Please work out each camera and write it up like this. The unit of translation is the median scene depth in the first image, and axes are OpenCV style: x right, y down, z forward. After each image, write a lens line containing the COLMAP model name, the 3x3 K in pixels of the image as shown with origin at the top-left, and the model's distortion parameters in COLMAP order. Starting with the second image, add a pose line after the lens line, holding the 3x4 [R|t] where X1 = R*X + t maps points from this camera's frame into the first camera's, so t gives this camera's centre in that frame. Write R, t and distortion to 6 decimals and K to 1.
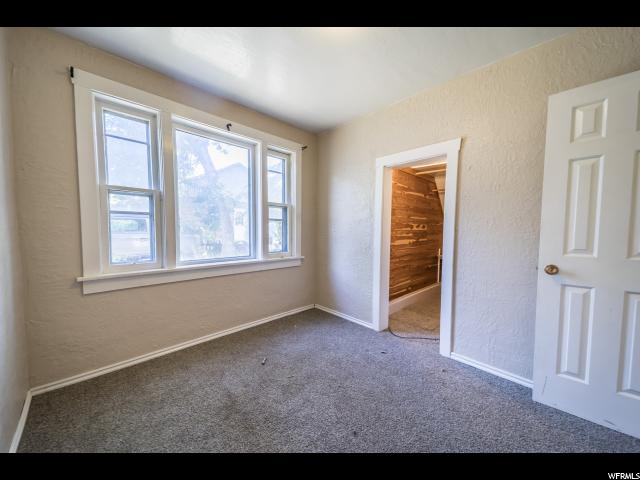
lens RADIAL K [[253.8, 0, 318.4], [0, 253.8, 238.2], [0, 0, 1]] dist [0.261358, 0.000006]
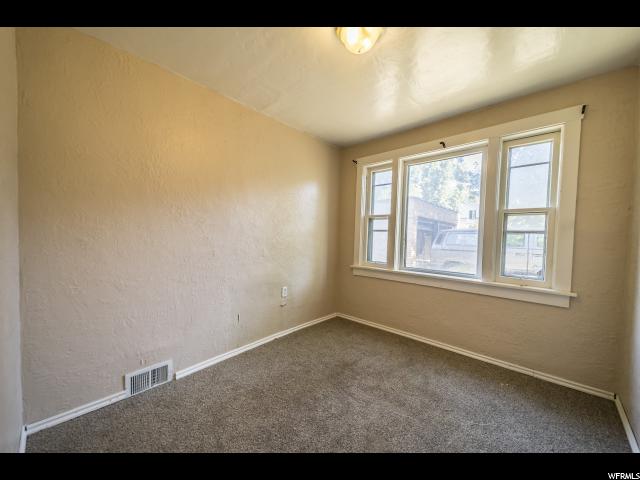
lens RADIAL K [[250.0, 0, 320.5], [0, 250.0, 244.7], [0, 0, 1]] dist [0.019136, 0.000073]
pose [[0.075044, 0.019789, -0.996984, 0.595909], [-0.071021, 0.997370, 0.014451, -0.008738], [0.994648, 0.069722, 0.076252, 0.481536]]
